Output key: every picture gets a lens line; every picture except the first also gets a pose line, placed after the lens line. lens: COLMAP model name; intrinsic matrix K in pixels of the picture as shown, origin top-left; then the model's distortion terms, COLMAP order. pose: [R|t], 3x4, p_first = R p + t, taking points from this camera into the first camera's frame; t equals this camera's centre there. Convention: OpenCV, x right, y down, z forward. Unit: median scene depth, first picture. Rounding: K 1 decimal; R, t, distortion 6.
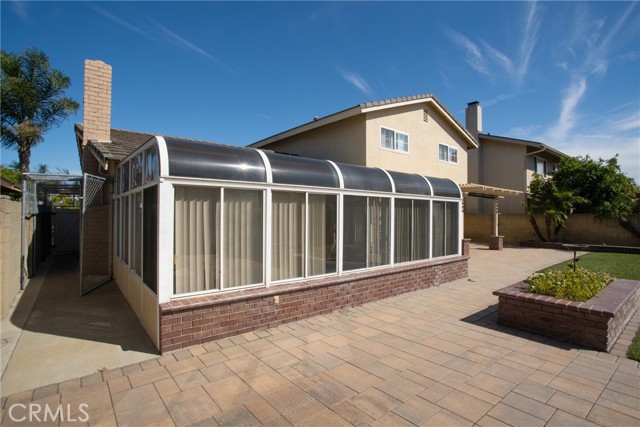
lens RADIAL K [[316.4, 0, 322.9], [0, 316.4, 215.4], [0, 0, 1]] dist [-0.059241, 0.019926]
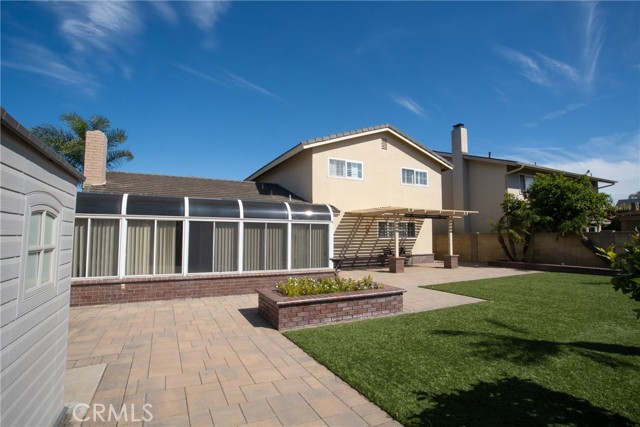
lens RADIAL K [[316.4, 0, 344.1], [0, 316.4, 208.8], [0, 0, 1]] dist [-0.059241, 0.019926]
pose [[0.978153, -0.019940, -0.206929, 0.419102], [0.002502, 0.996446, -0.084192, 0.000938], [0.207872, 0.081835, 0.974727, -0.094809]]
